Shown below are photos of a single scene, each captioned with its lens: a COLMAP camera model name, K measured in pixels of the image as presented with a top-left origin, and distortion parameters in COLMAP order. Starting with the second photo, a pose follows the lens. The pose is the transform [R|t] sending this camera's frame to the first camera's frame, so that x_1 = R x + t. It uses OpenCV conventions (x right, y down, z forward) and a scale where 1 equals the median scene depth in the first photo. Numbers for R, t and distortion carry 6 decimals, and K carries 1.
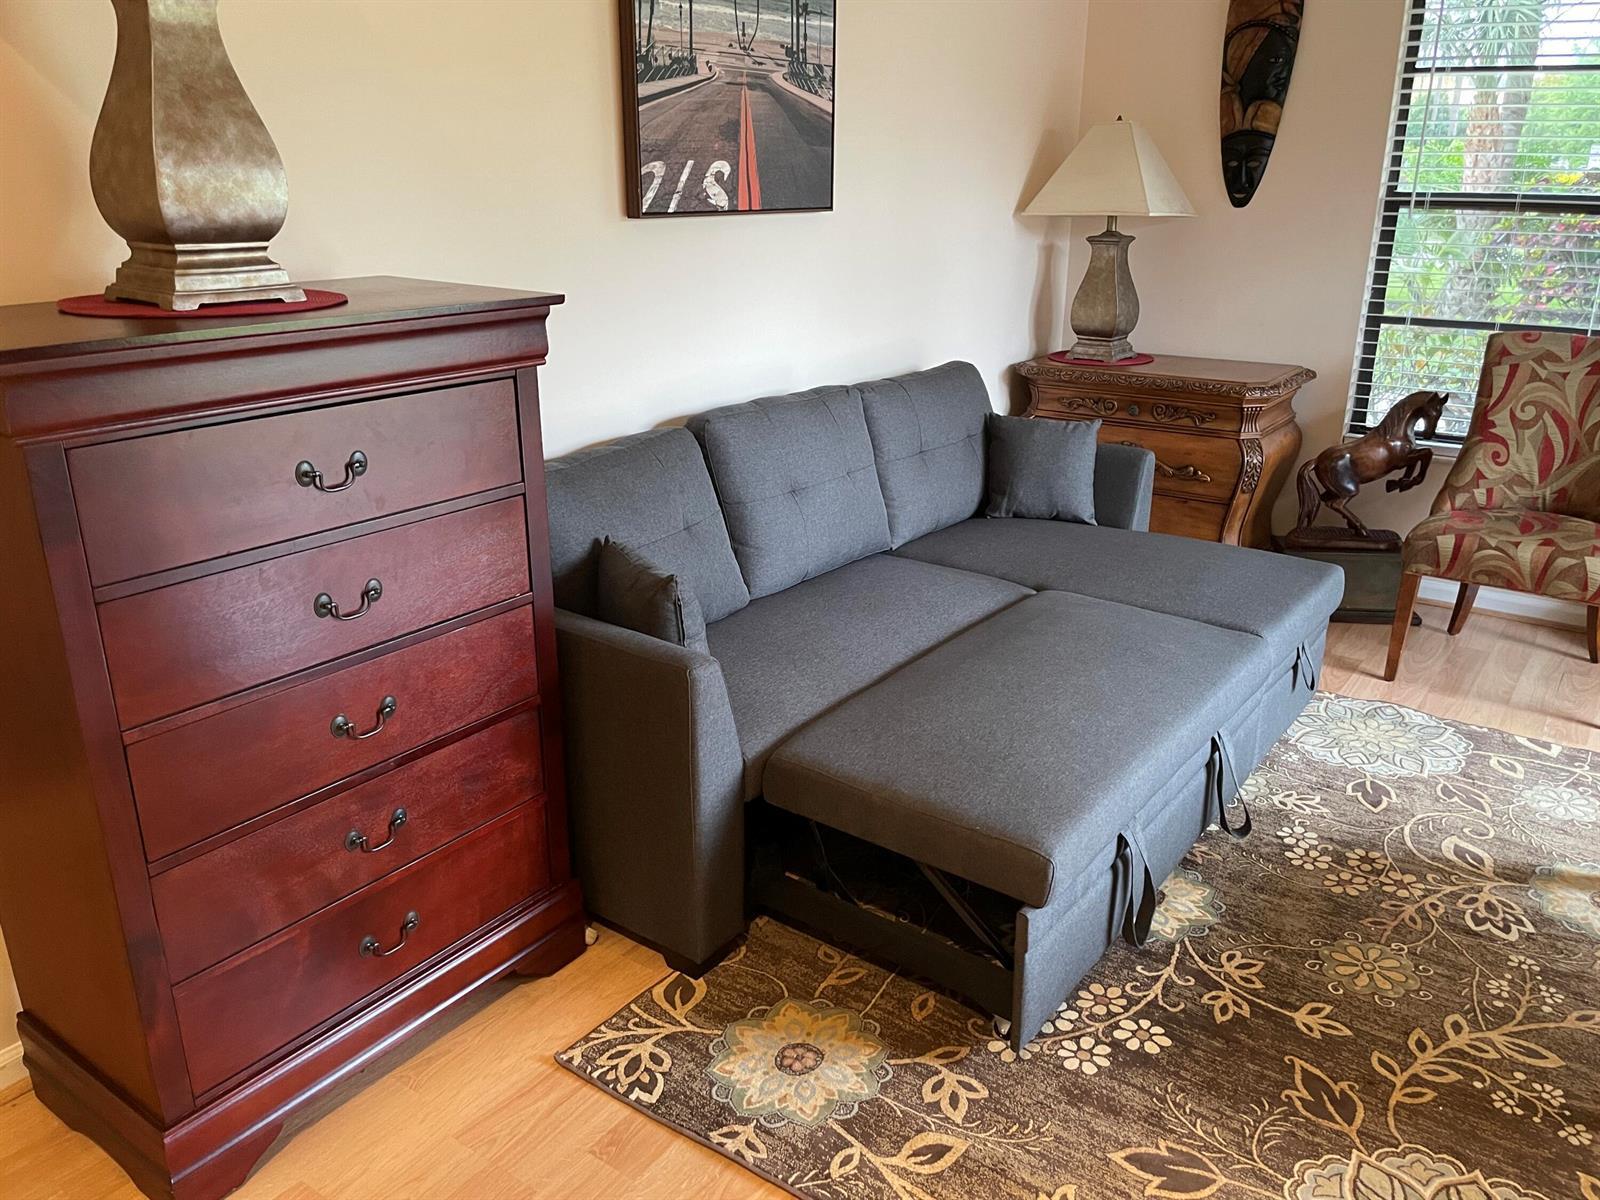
lens RADIAL K [[1213.4, 0, 800.0], [0, 1213.4, 600.0], [0, 0, 1]] dist [0.081911, -0.119470]
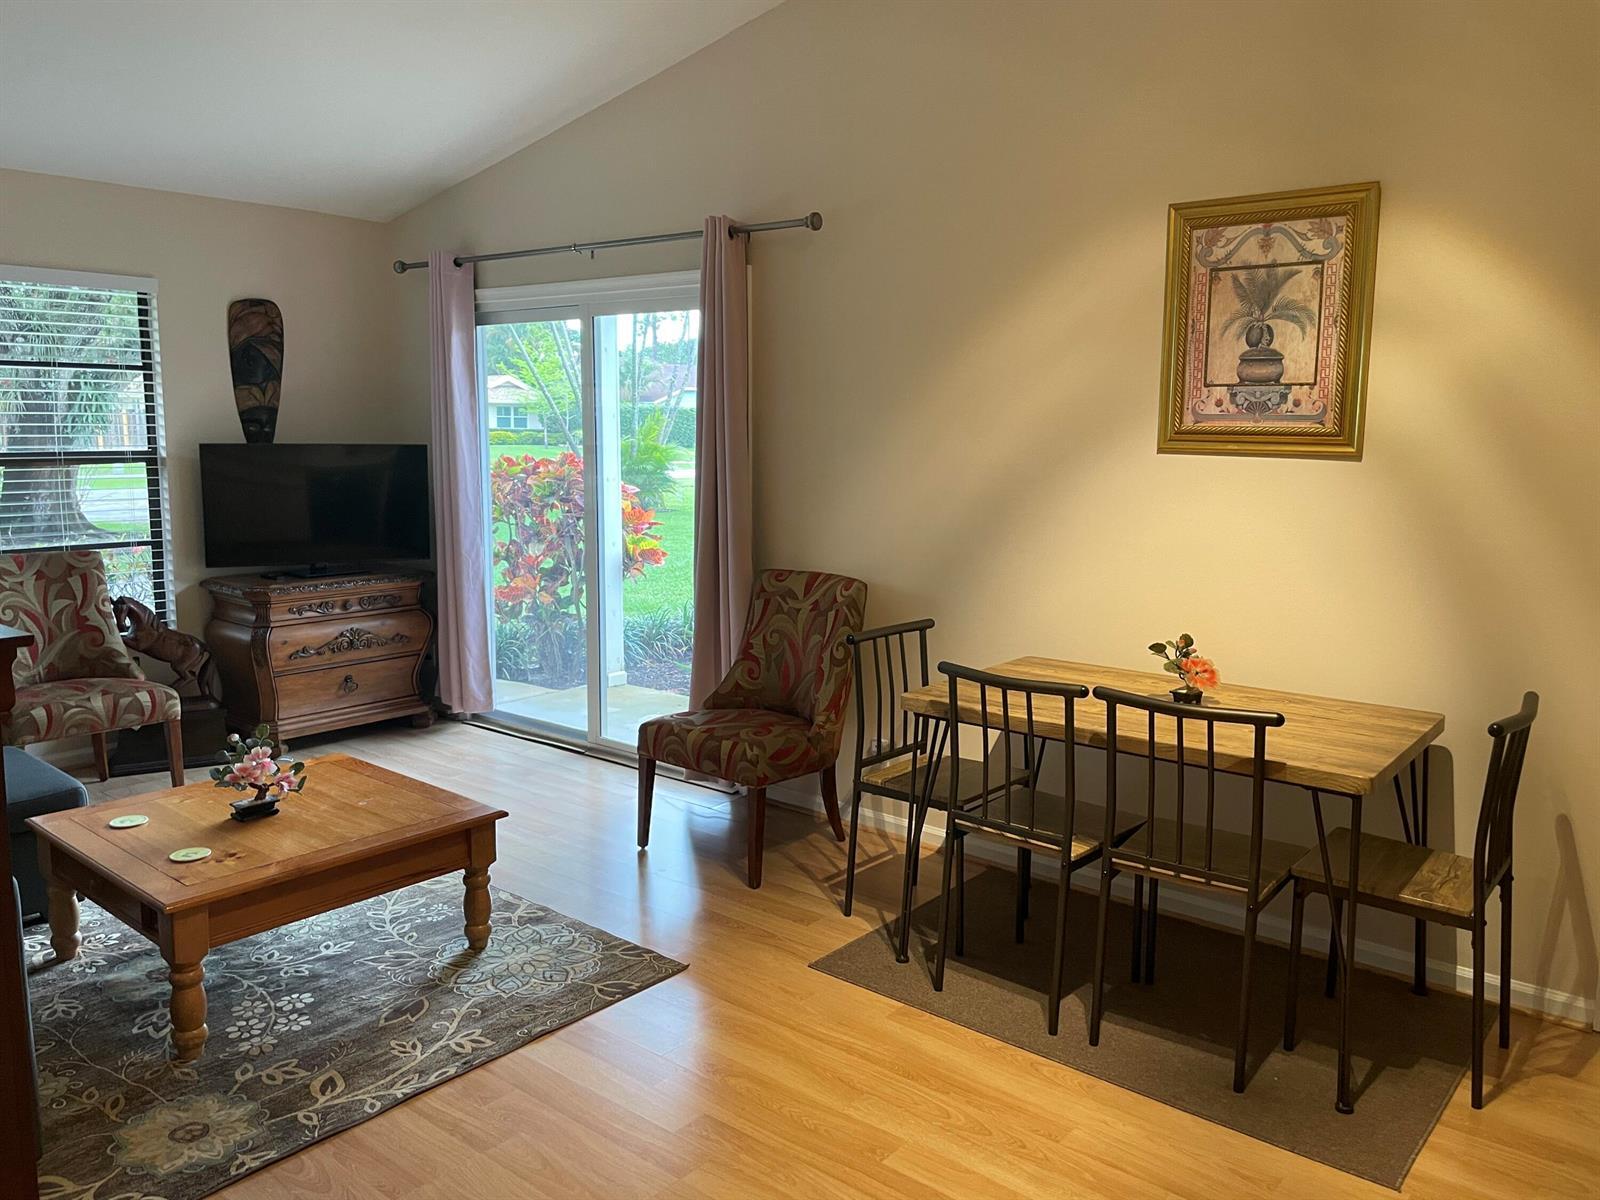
lens RADIAL K [[1199.7, 0, 800.8], [0, 1199.7, 577.7], [0, 0, 1]] dist [0.113501, -0.154110]
pose [[0.078354, -0.129392, 0.988493, -0.713044], [0.325437, 0.940542, 0.097319, -0.049327], [-0.942312, 0.314067, 0.115804, 0.056143]]
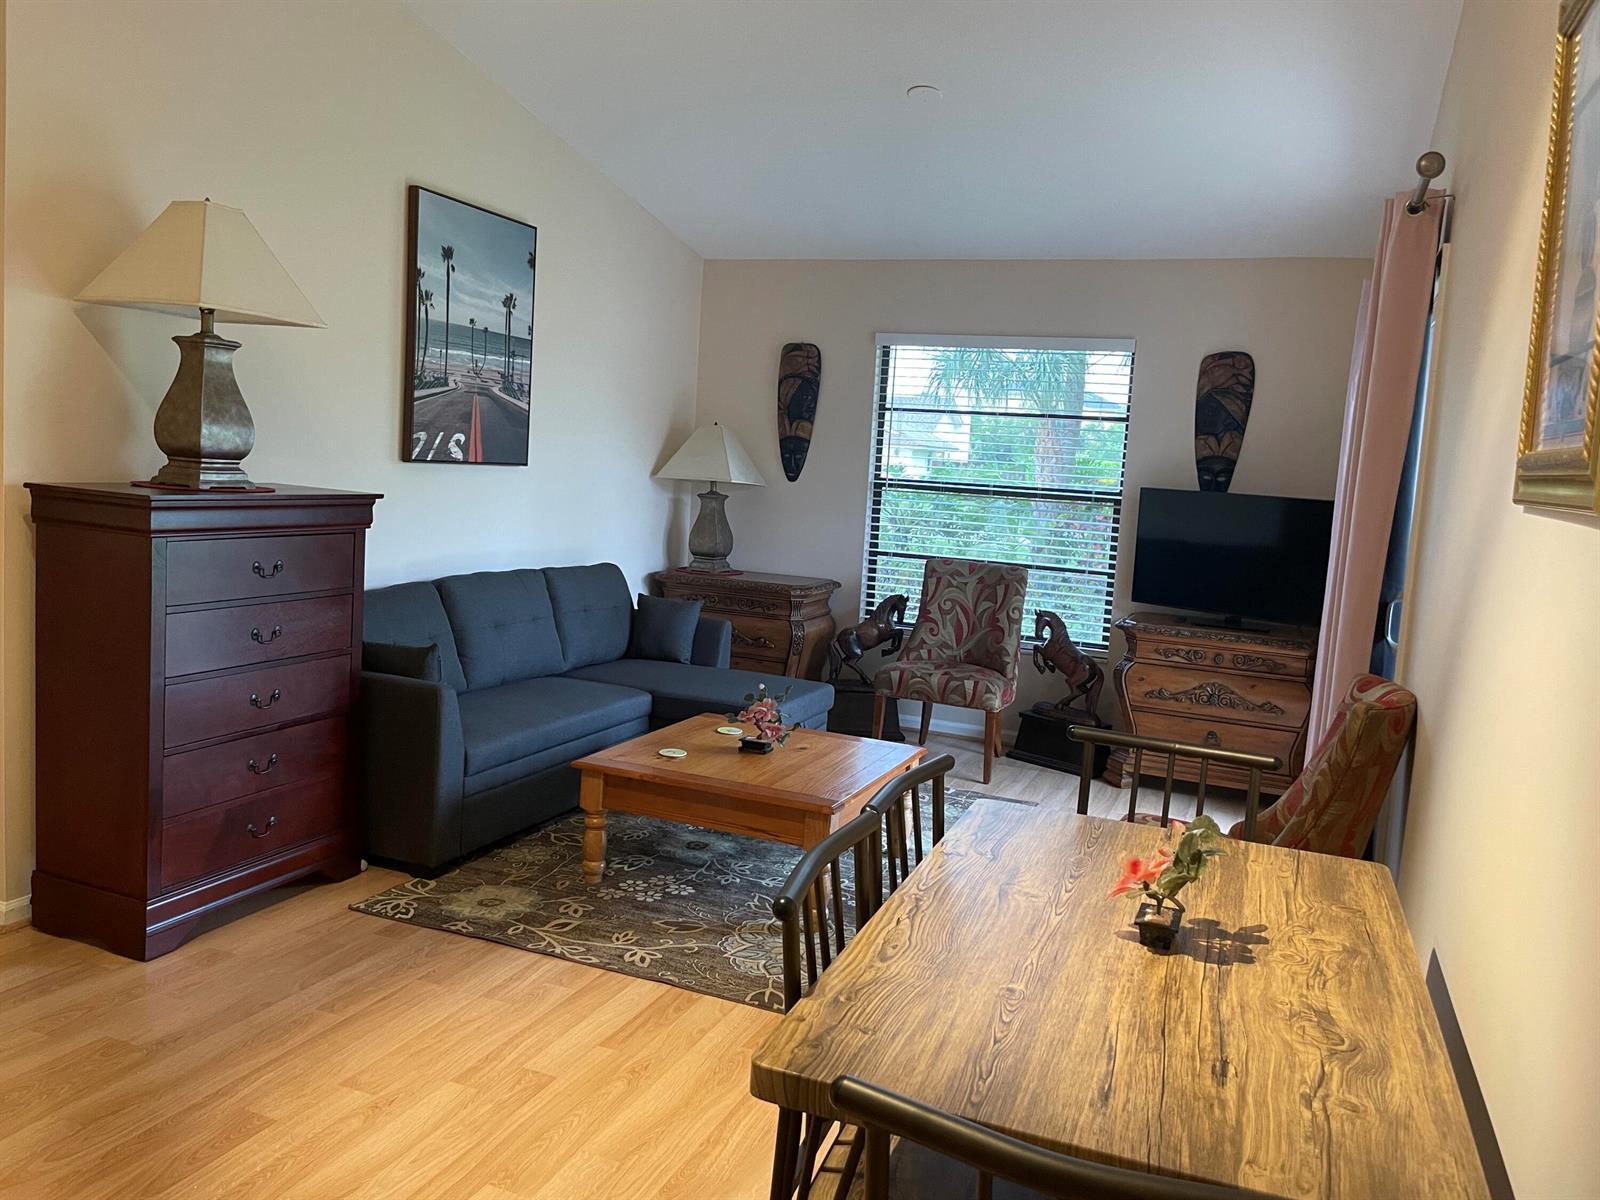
lens RADIAL K [[1199.7, 0, 800.8], [0, 1199.7, 577.7], [0, 0, 1]] dist [0.113501, -0.154110]
pose [[0.969681, 0.033038, 0.242131, -0.005209], [0.022891, 0.974182, -0.224598, 0.204489], [-0.243300, 0.223332, 0.943890, -0.598770]]
